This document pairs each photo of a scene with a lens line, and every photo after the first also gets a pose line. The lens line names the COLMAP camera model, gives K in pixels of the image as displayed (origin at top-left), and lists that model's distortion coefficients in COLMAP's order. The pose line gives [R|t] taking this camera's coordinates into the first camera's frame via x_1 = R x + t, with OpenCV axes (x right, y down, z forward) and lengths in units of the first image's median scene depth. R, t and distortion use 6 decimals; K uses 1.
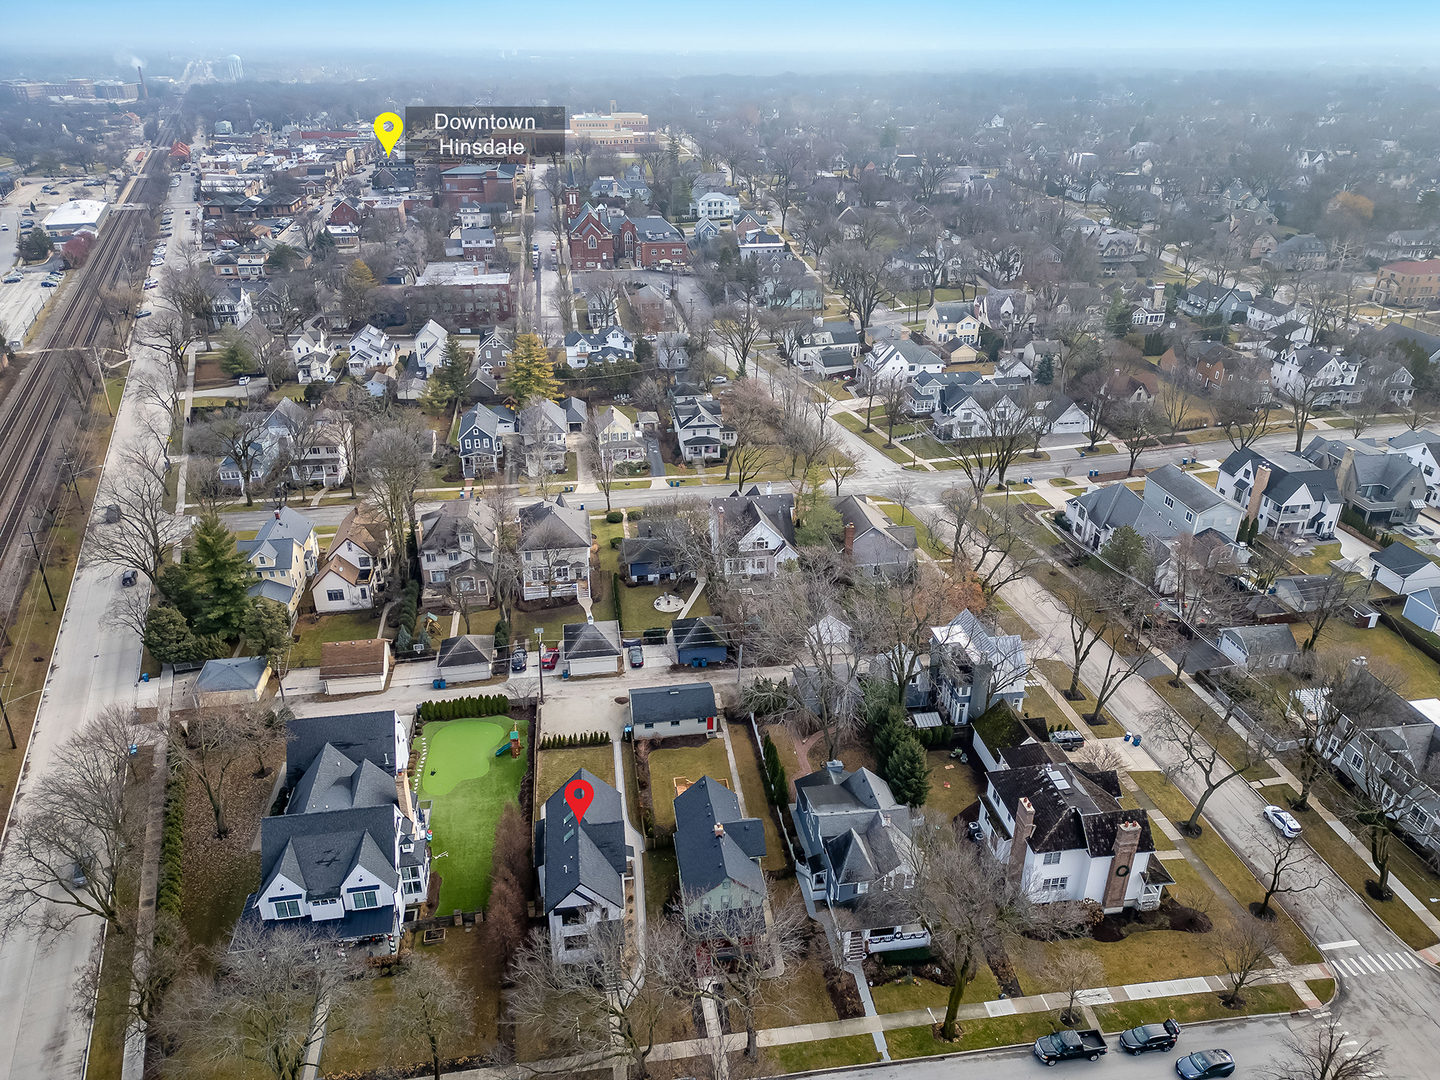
lens RADIAL K [[998.6, 0, 718.1], [0, 998.6, 533.2], [0, 0, 1]] dist [0.080585, -0.089931]
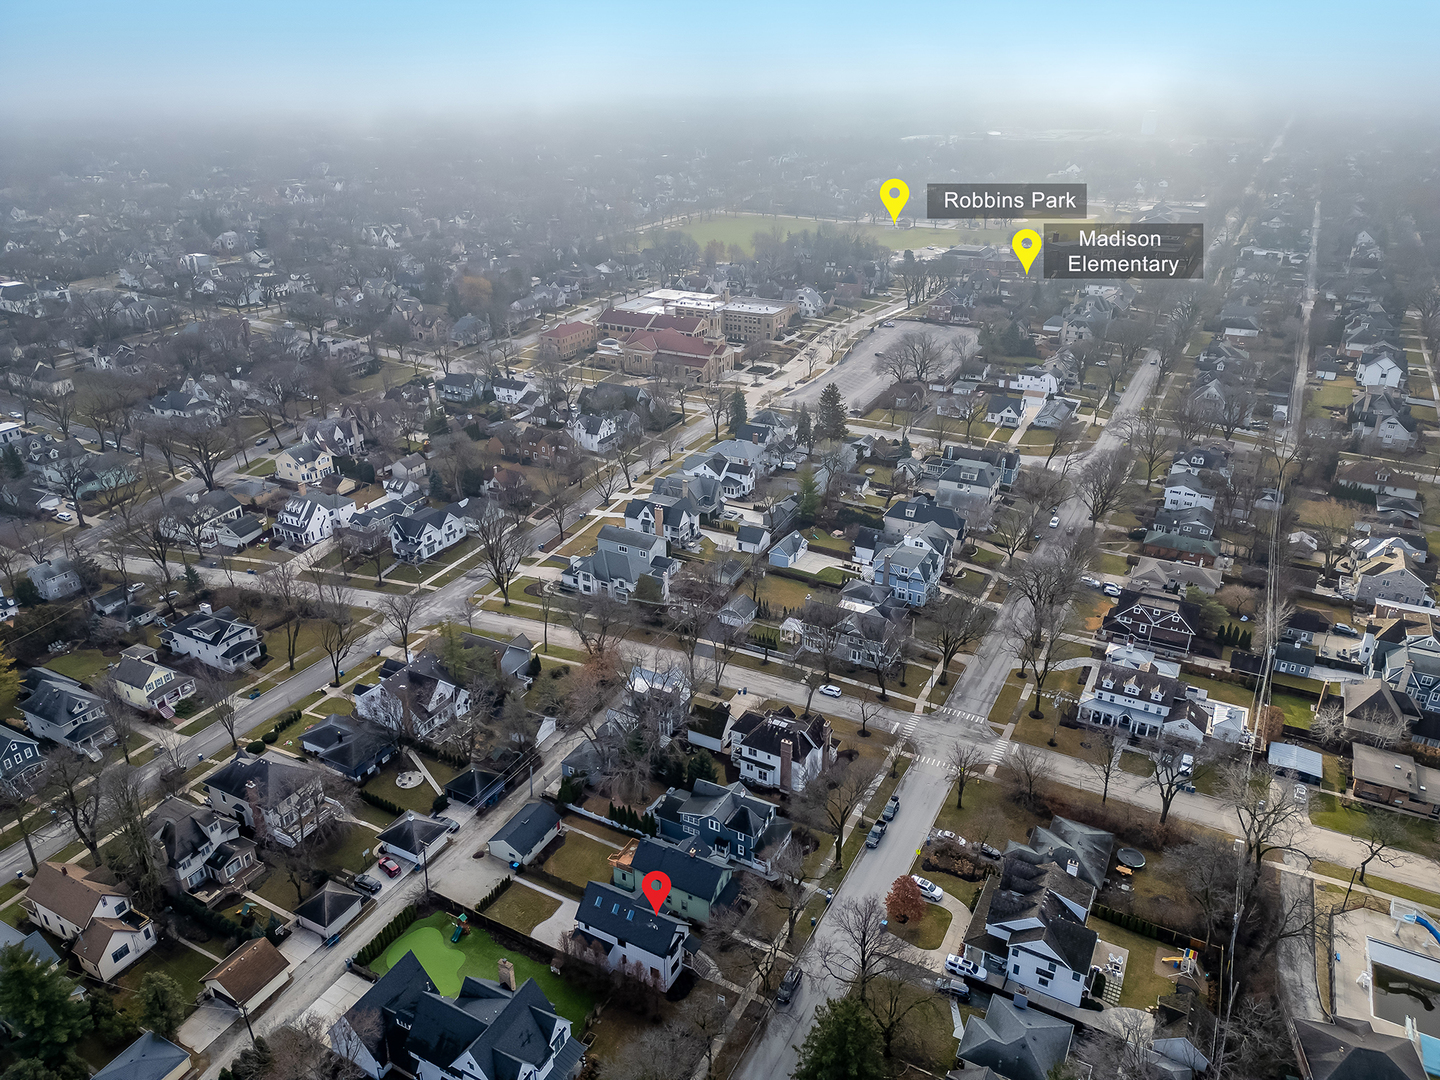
lens RADIAL K [[998.6, 0, 718.1], [0, 998.6, 533.2], [0, 0, 1]] dist [0.080585, -0.089931]
pose [[0.595596, -0.338354, 0.728548, -0.540391], [0.355109, 0.924430, 0.139021, -0.209600], [-0.720530, 0.175914, 0.670739, -0.095123]]
